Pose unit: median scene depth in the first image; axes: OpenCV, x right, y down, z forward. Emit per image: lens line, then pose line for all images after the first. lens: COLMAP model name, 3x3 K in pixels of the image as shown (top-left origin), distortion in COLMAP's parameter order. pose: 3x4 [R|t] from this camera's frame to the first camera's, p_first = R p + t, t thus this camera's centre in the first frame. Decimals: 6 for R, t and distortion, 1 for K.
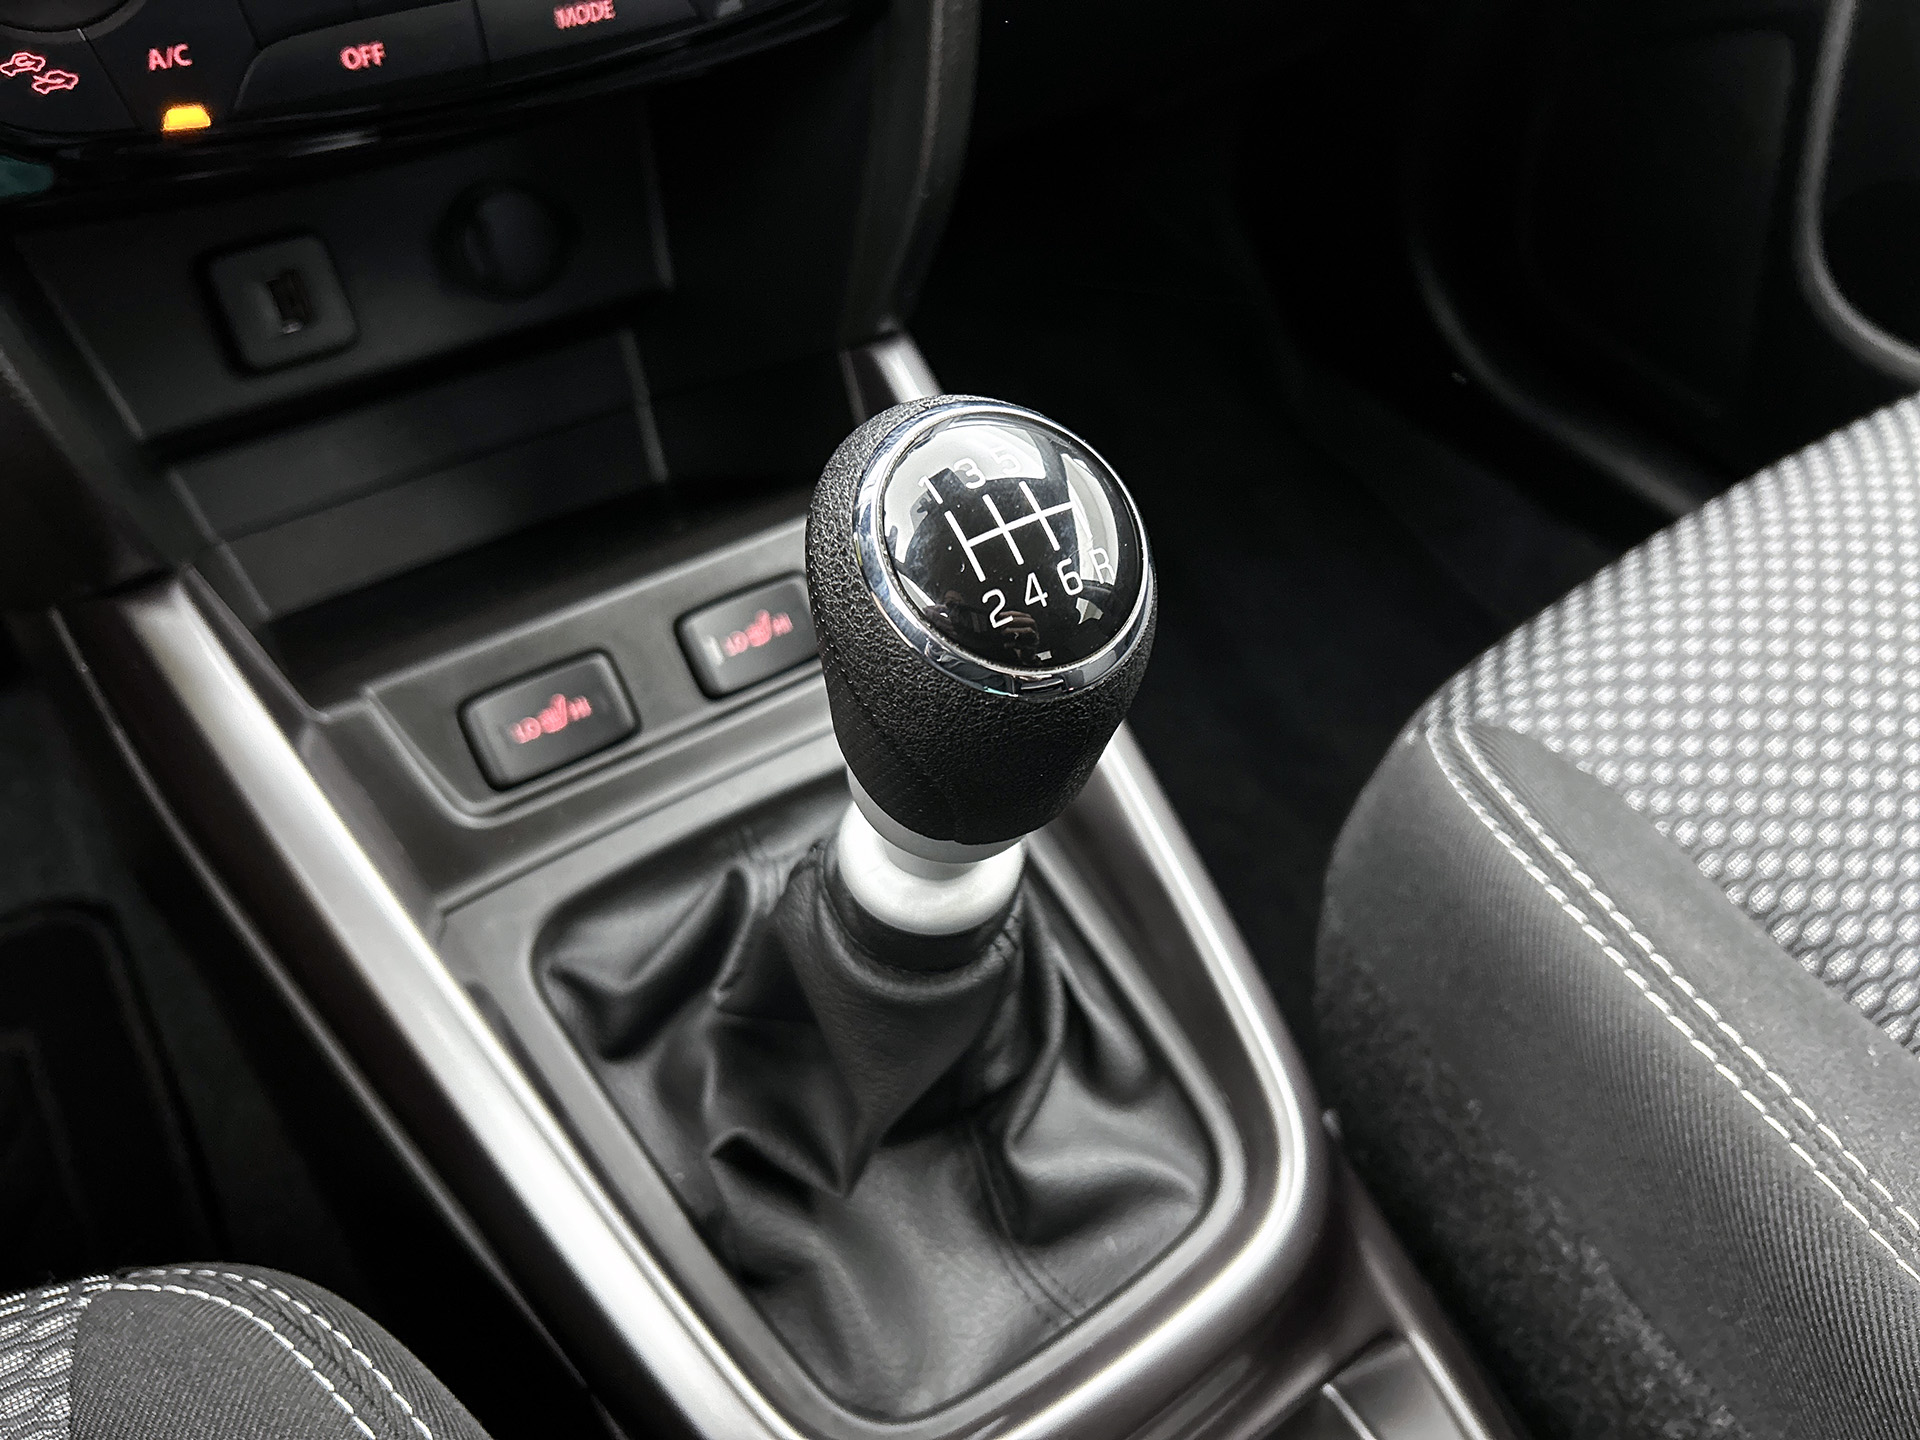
lens RADIAL K [[1489.4, 0, 948.1], [0, 1489.4, 720.9], [0, 0, 1]] dist [0.073982, -0.111350]
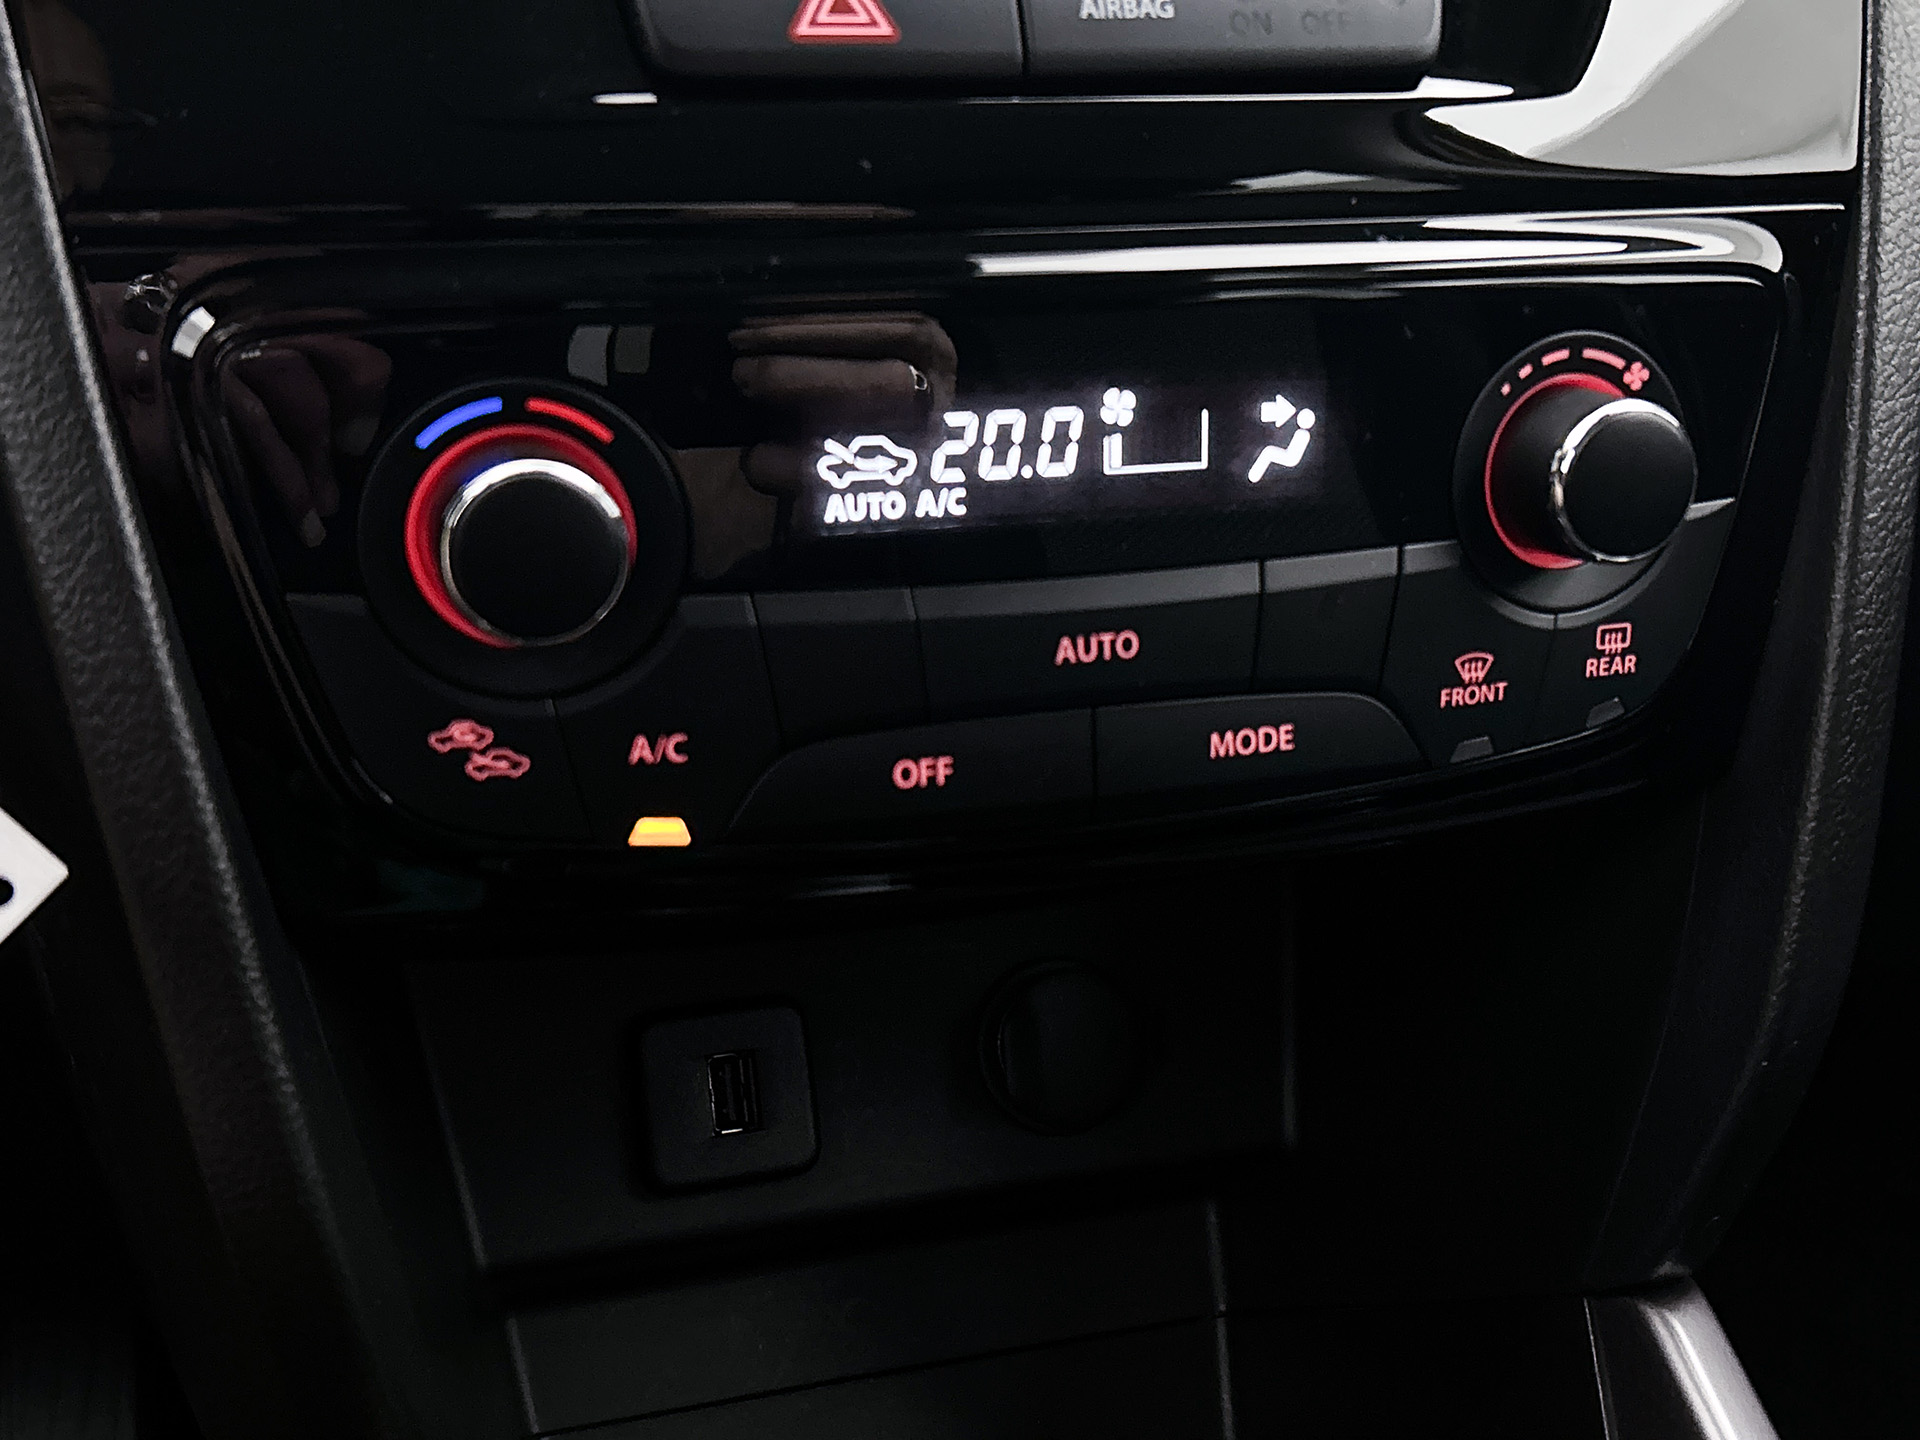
lens RADIAL K [[2173.7, 0, 960.0], [0, 2173.7, 720.0], [0, 0, 1]] dist [0.128619, 0.002502]
pose [[0.947276, 0.067679, -0.313188, -0.067737], [-0.201256, 0.886247, -0.417208, -0.057438], [0.249326, 0.458243, 0.853141, 0.160013]]
